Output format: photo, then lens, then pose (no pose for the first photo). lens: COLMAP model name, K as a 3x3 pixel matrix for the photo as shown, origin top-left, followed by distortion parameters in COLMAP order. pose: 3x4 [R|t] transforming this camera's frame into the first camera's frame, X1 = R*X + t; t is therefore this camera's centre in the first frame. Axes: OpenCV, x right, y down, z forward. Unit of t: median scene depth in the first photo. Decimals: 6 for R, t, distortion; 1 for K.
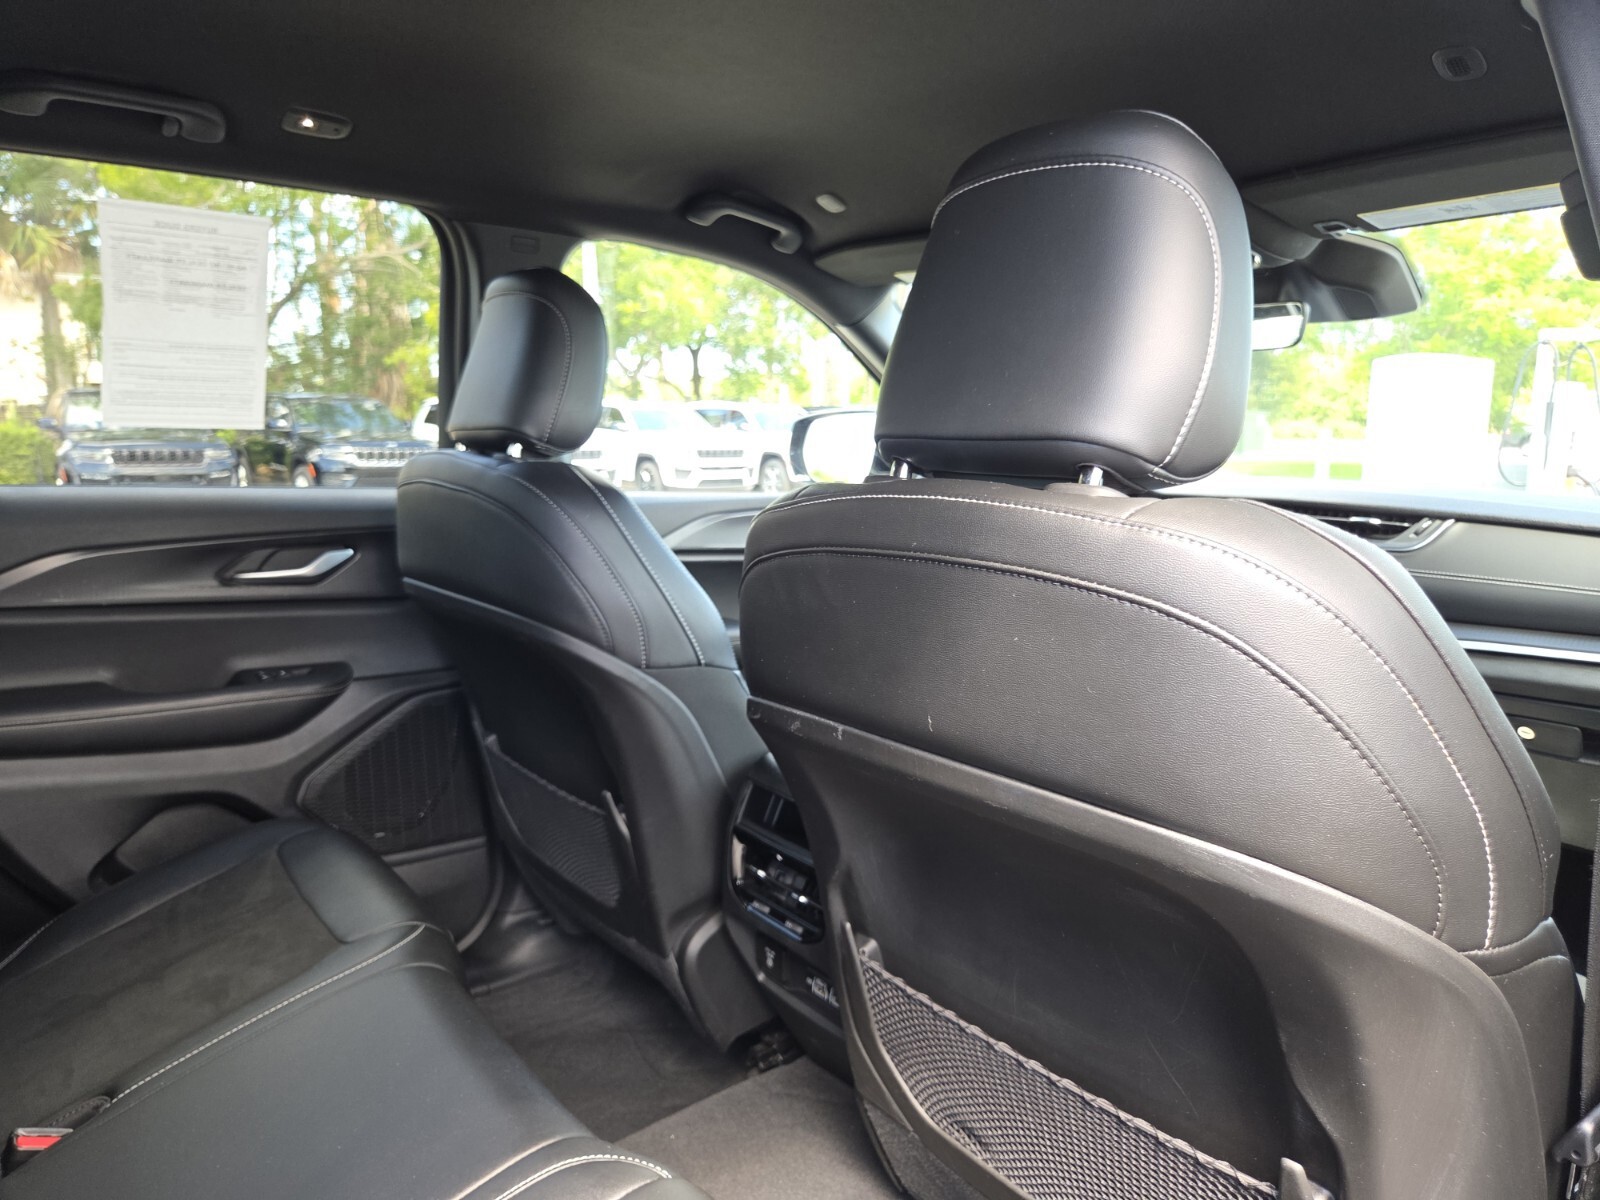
lens RADIAL K [[1085.0, 0, 799.8], [0, 1085.0, 593.5], [0, 0, 1]] dist [0.042126, -0.035344]
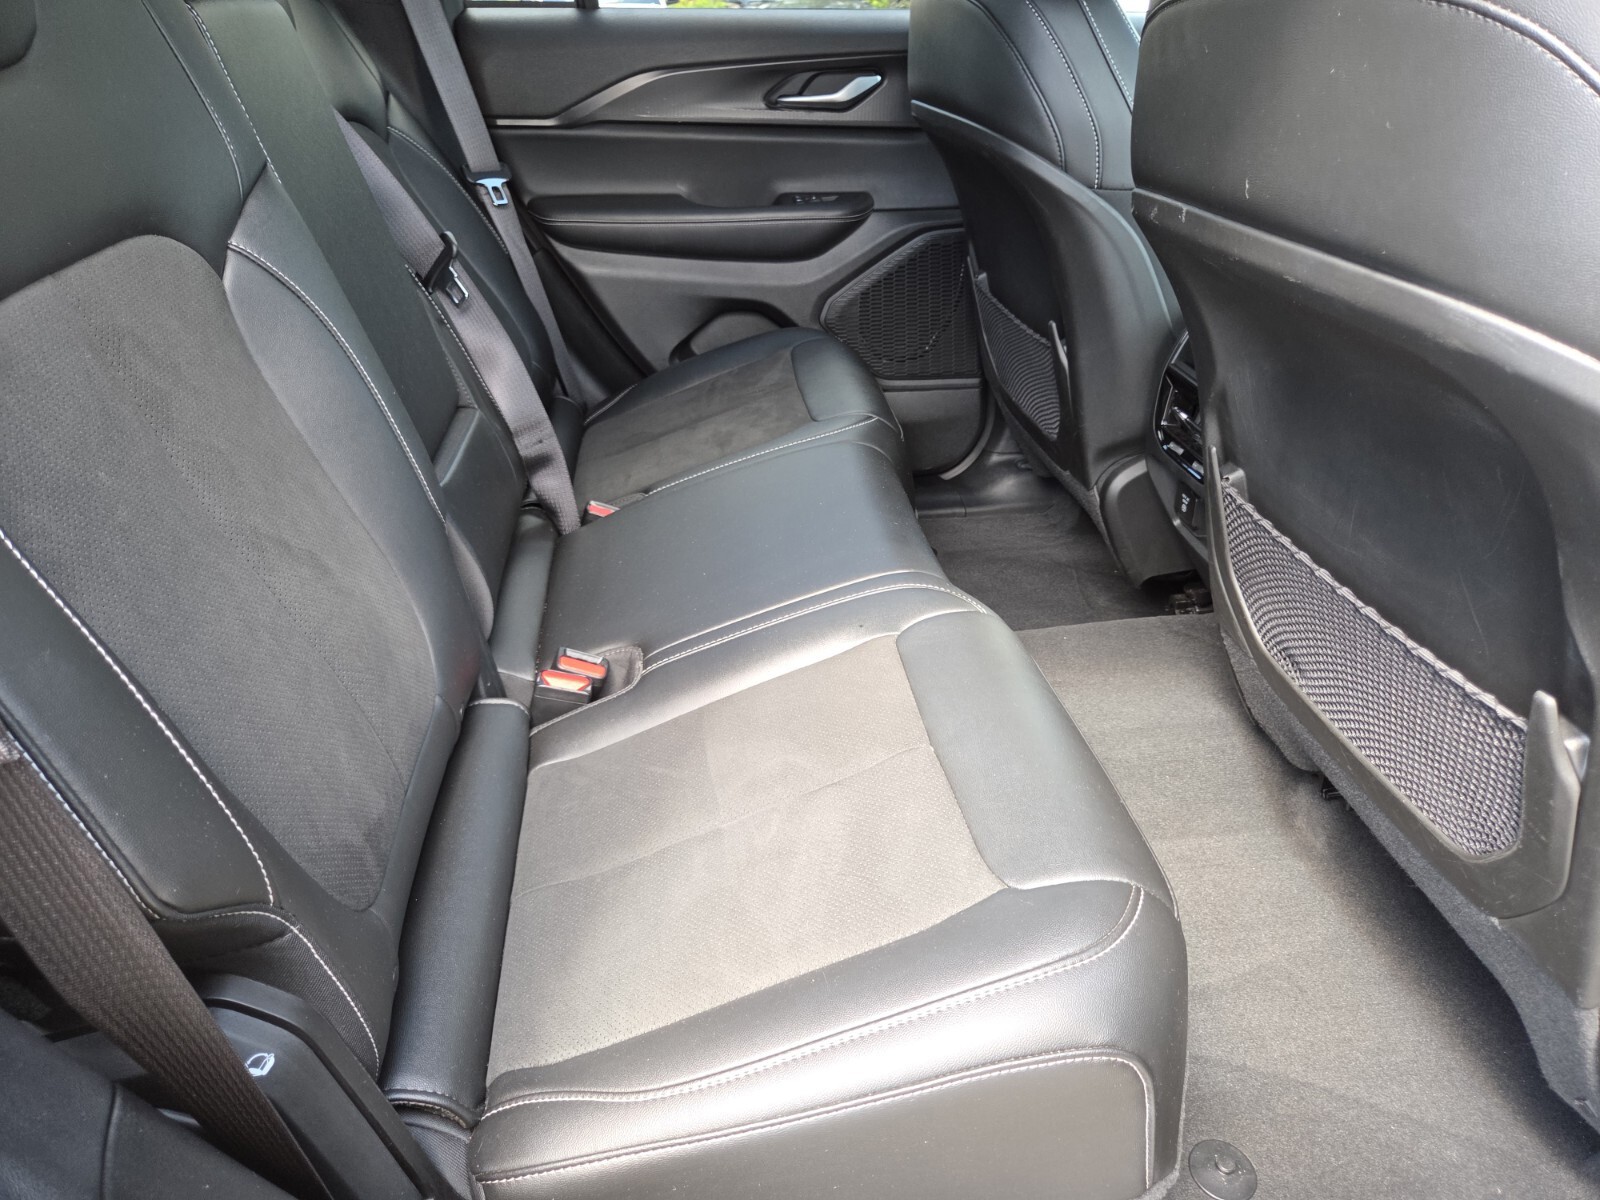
lens RADIAL K [[1085.0, 0, 811.9], [0, 1085.0, 598.2], [0, 0, 1]] dist [0.042126, -0.035344]
pose [[0.862534, 0.220483, -0.455436, 0.151952], [-0.045658, 0.930315, 0.363908, 0.061392], [0.503935, -0.293089, 0.812495, -0.025411]]
